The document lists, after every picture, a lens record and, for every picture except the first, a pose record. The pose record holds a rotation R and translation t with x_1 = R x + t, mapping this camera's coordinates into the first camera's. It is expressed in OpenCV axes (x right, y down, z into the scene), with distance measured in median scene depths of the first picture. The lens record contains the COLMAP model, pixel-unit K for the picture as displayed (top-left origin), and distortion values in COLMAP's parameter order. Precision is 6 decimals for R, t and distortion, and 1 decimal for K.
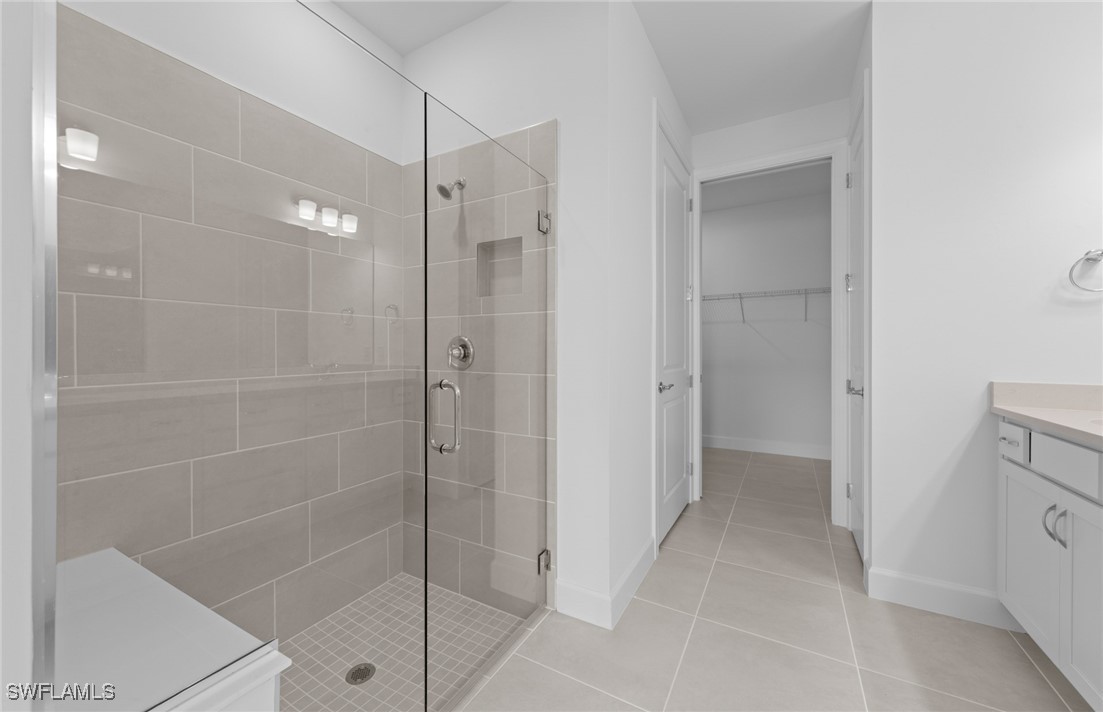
lens RADIAL K [[409.5, 0, 554.7], [0, 409.5, 353.8], [0, 0, 1]] dist [-0.002016, -0.000066]
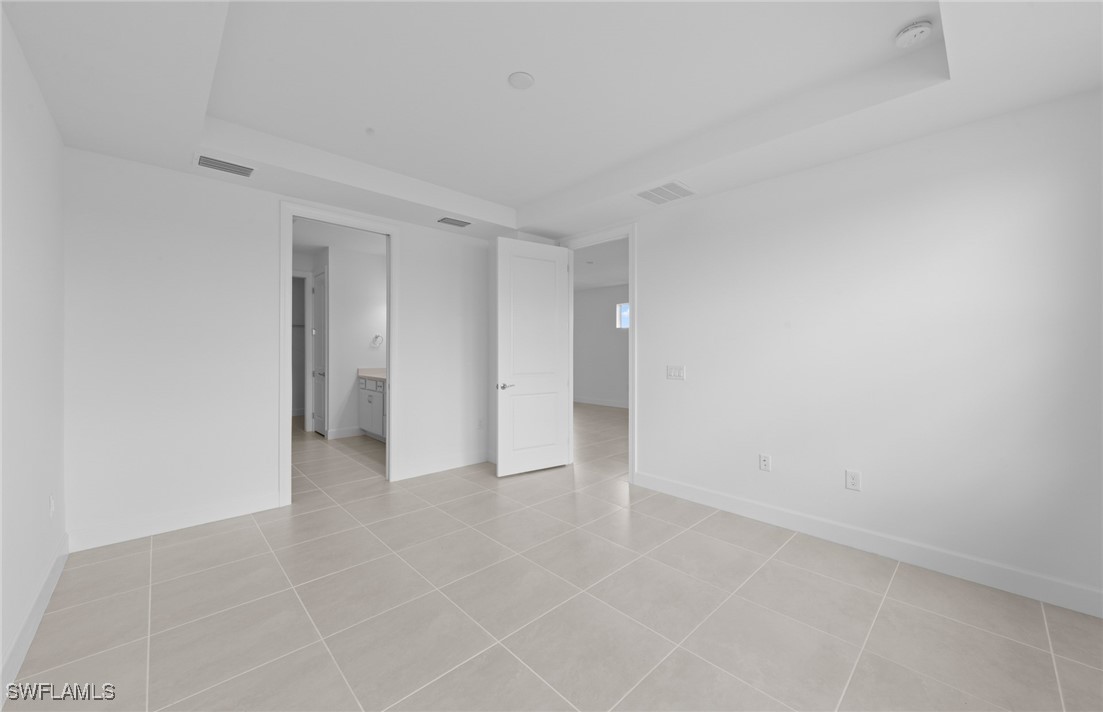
lens RADIAL K [[409.5, 0, 554.6], [0, 409.5, 354.8], [0, 0, 1]] dist [-0.002016, -0.000066]
pose [[0.283735, -0.004923, 0.958890, -1.491943], [0.007183, 0.999970, 0.003008, -0.038171], [-0.958876, 0.006034, 0.283762, -1.326114]]
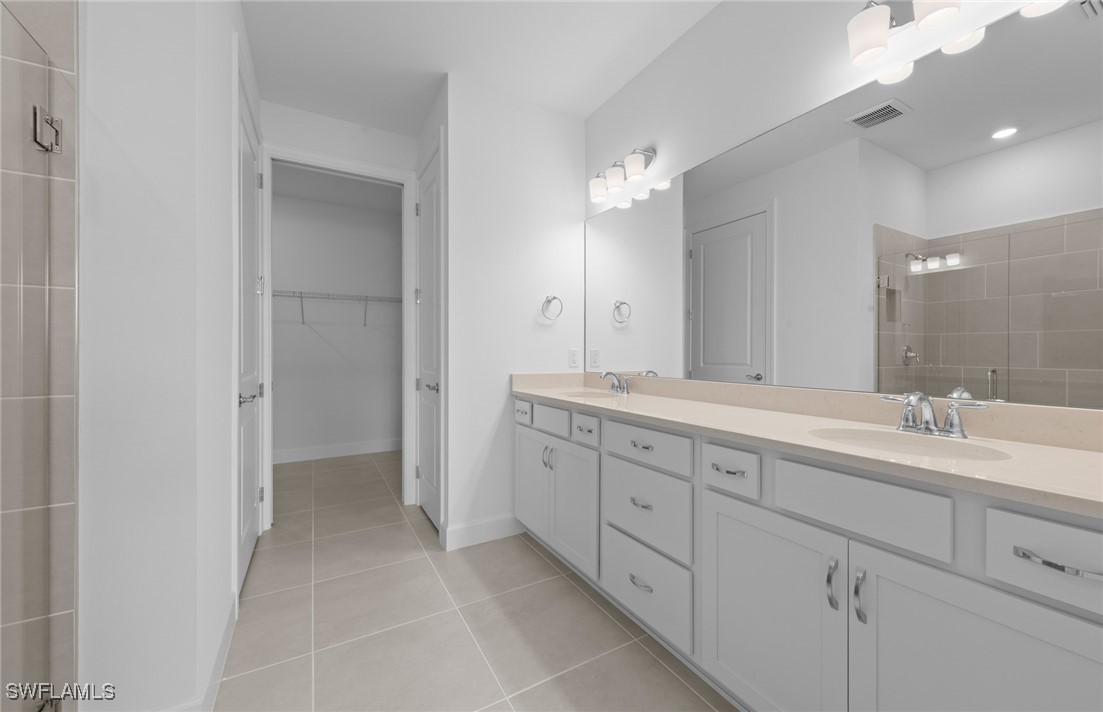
lens RADIAL K [[409.5, 0, 552.7], [0, 409.5, 356.3], [0, 0, 1]] dist [-0.002016, -0.000066]
pose [[0.506392, -0.007307, 0.862272, -0.124327], [0.007965, 0.999961, 0.003796, -0.001844], [-0.862267, 0.004946, 0.506431, 0.078238]]
